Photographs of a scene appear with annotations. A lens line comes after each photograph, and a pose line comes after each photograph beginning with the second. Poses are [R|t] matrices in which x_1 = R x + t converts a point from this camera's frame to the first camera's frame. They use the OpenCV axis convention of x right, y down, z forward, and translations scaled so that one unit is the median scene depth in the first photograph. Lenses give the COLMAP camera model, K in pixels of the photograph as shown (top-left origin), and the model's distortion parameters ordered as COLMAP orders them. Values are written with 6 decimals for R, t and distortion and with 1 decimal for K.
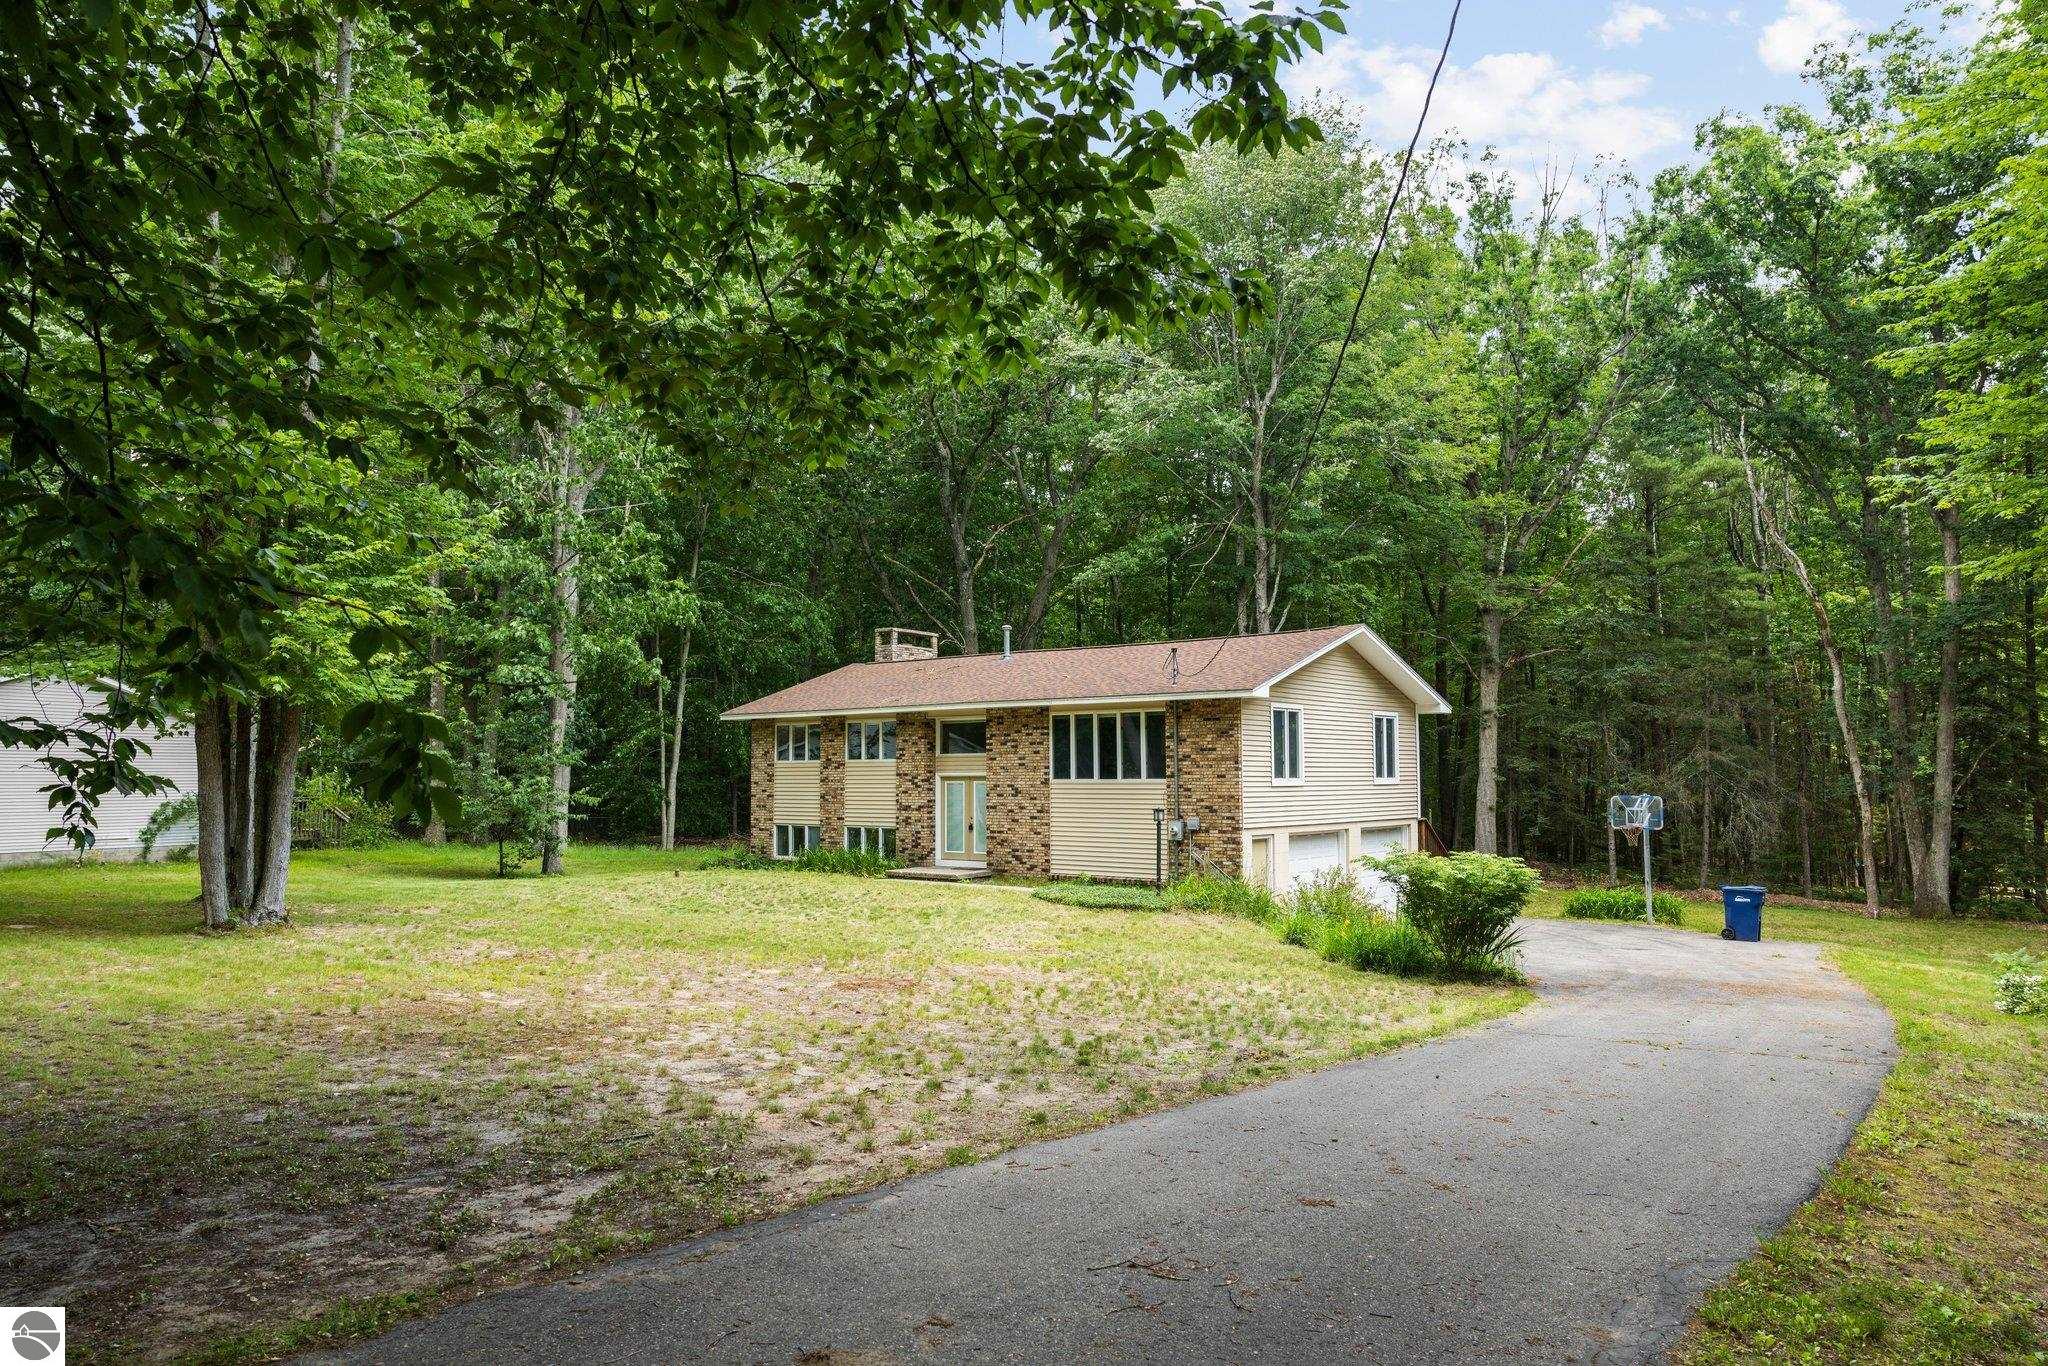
lens RADIAL K [[1355.9, 0, 1024.0], [0, 1355.9, 683.0], [0, 0, 1]] dist [-0.005437, -0.000622]
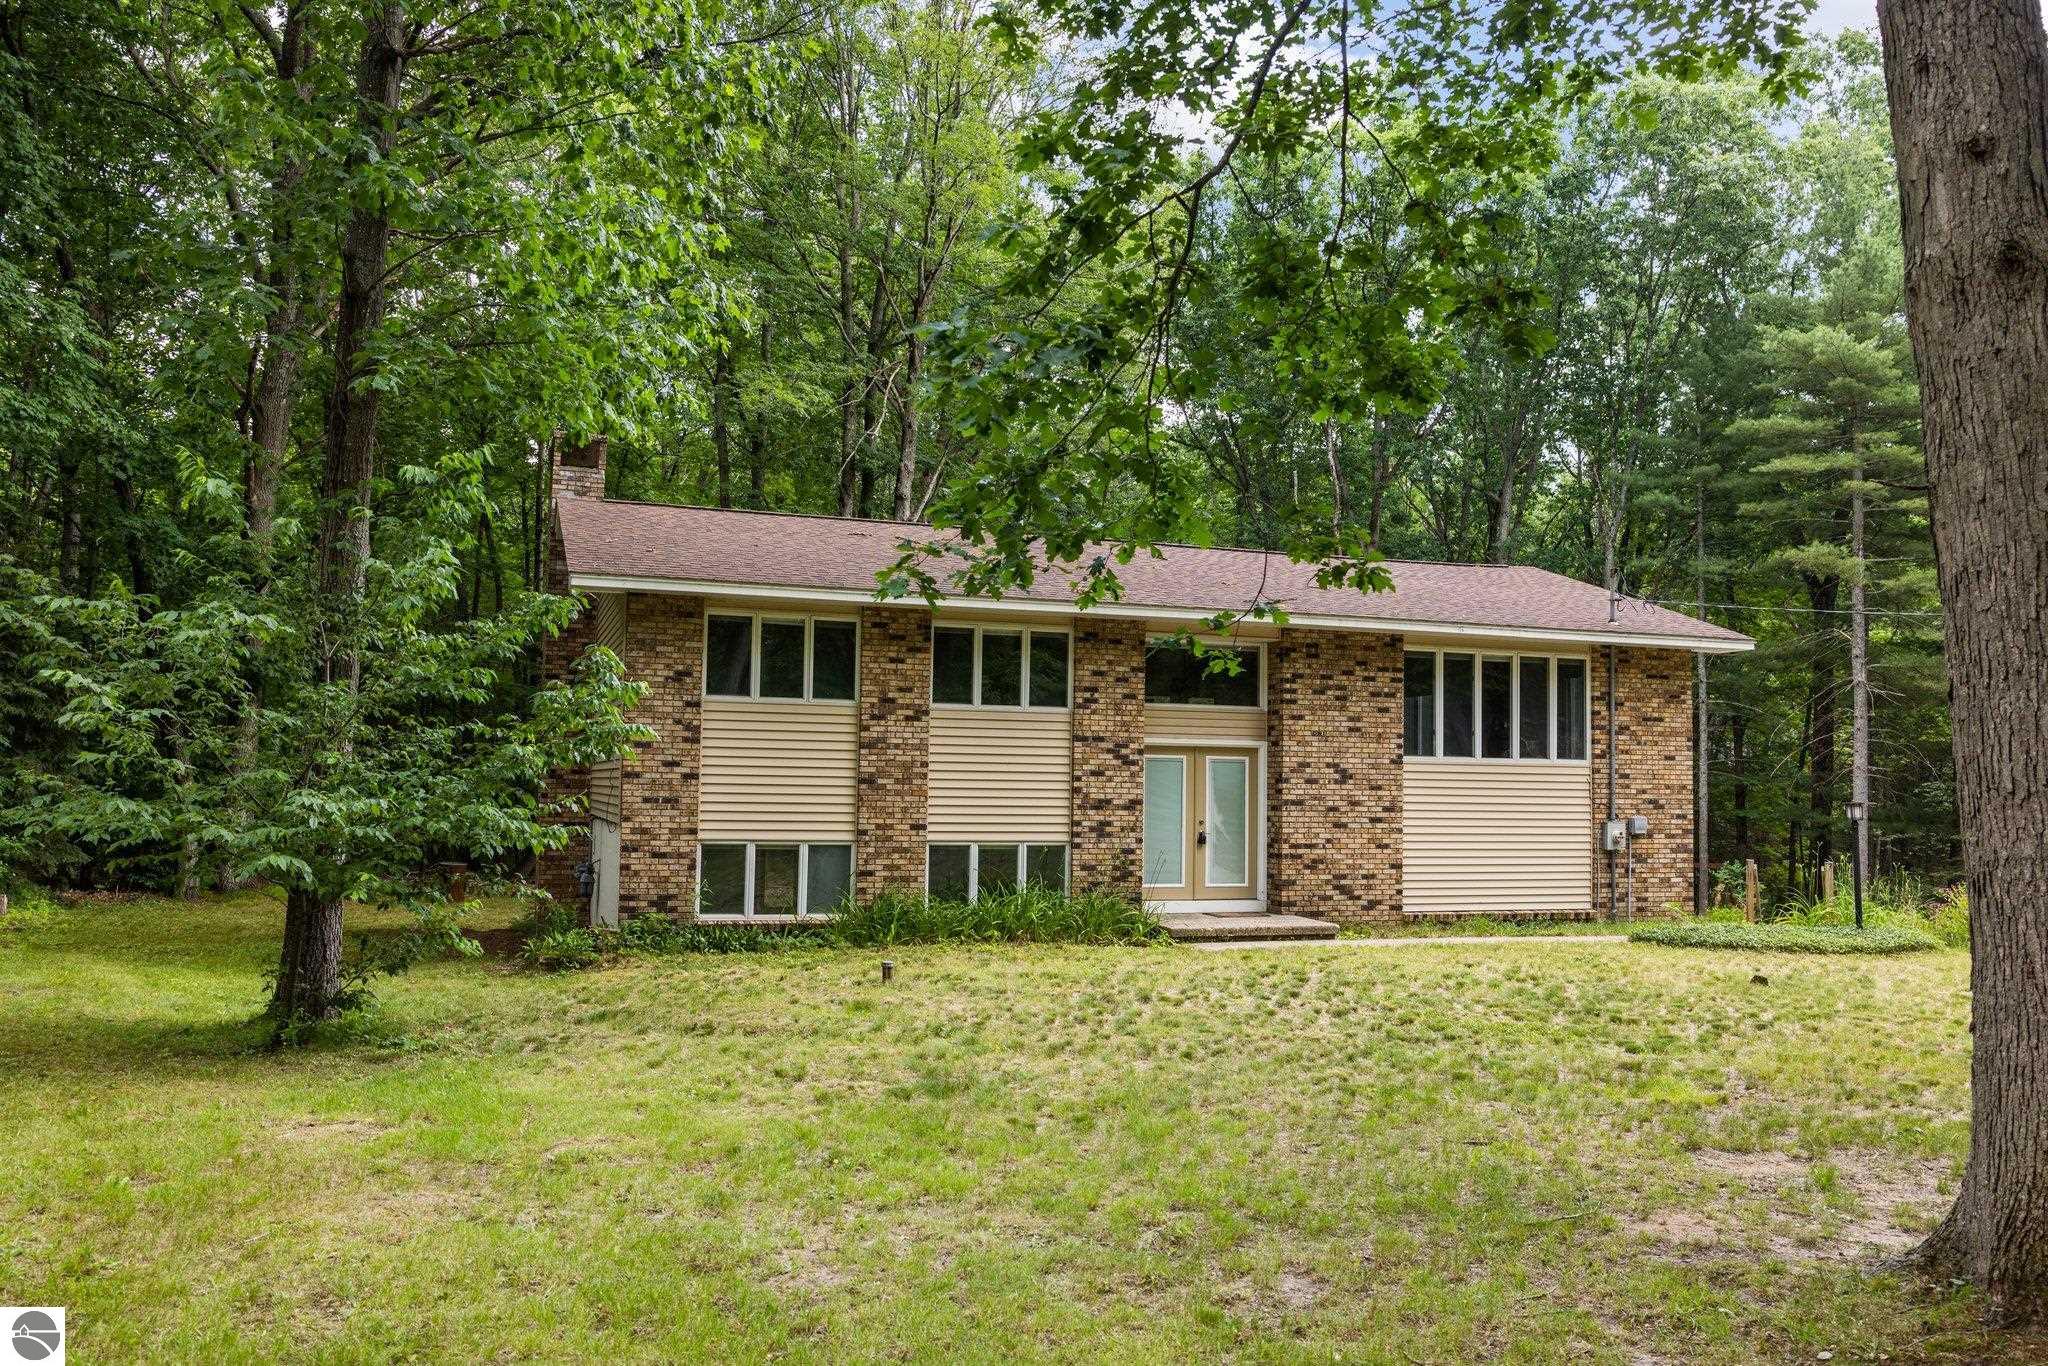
lens RADIAL K [[1568.4, 0, 1024.0], [0, 1568.4, 683.0], [0, 0, 1]] dist [-0.053495, 0.000622]
pose [[0.531377, 0.068165, 0.844388, -0.641764], [-0.075171, 0.996620, -0.033148, 0.072658], [-0.843793, -0.045859, 0.534705, 0.754985]]
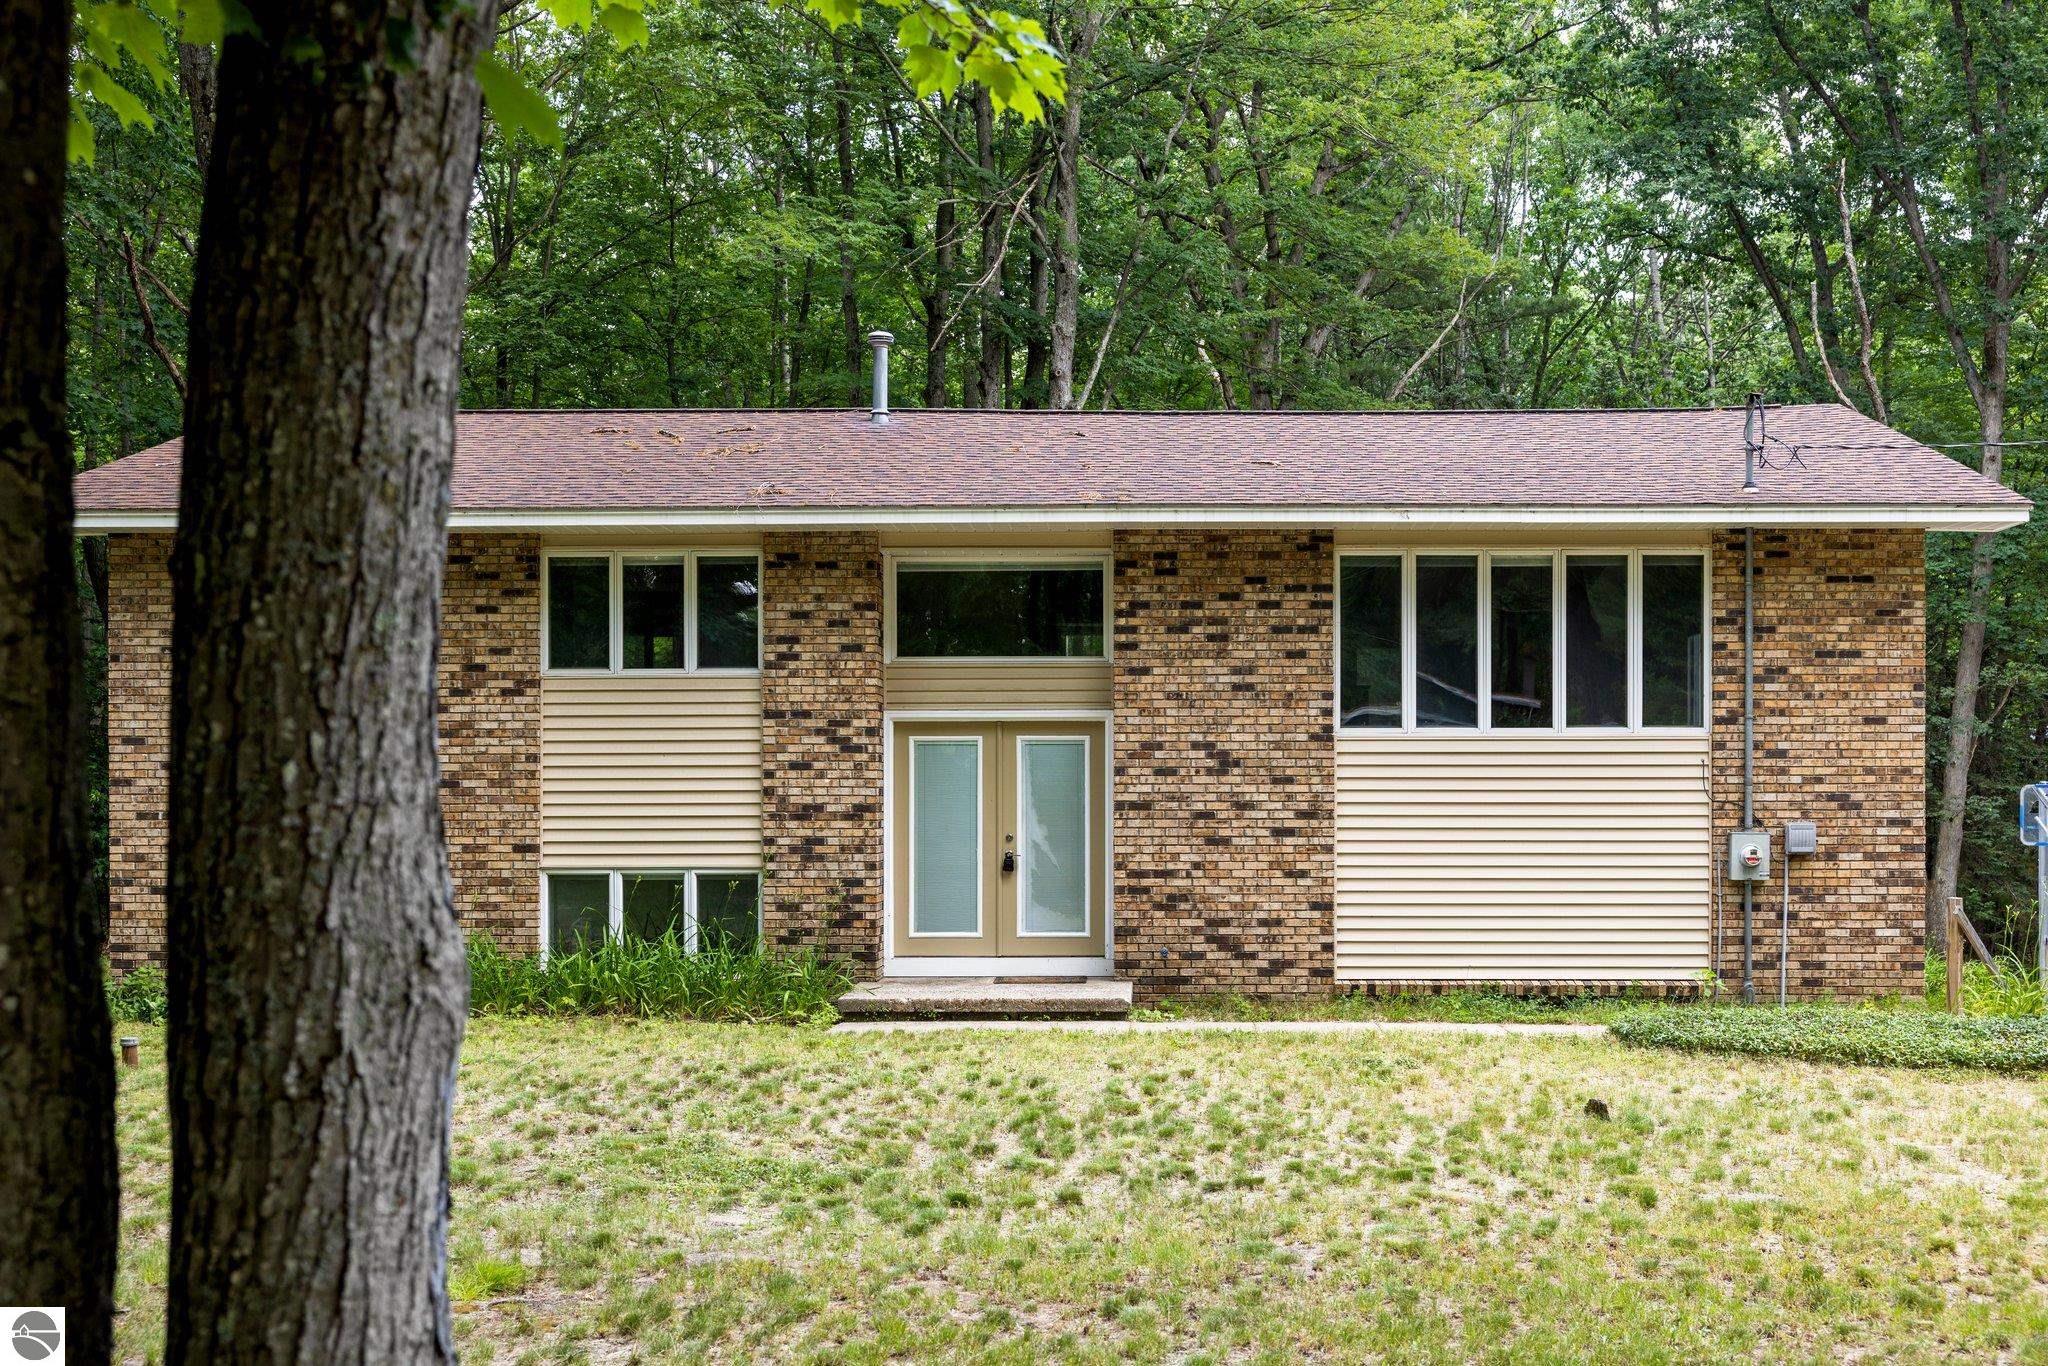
lens RADIAL K [[2188.8, 0, 1166.9], [0, 2188.8, 813.8], [0, 0, 1]] dist [-0.016957, -0.006078]
pose [[0.781999, -0.001740, 0.623278, -0.380168], [-0.044194, 0.997324, 0.058232, 0.060208], [-0.621711, -0.073083, 0.779829, 0.548422]]
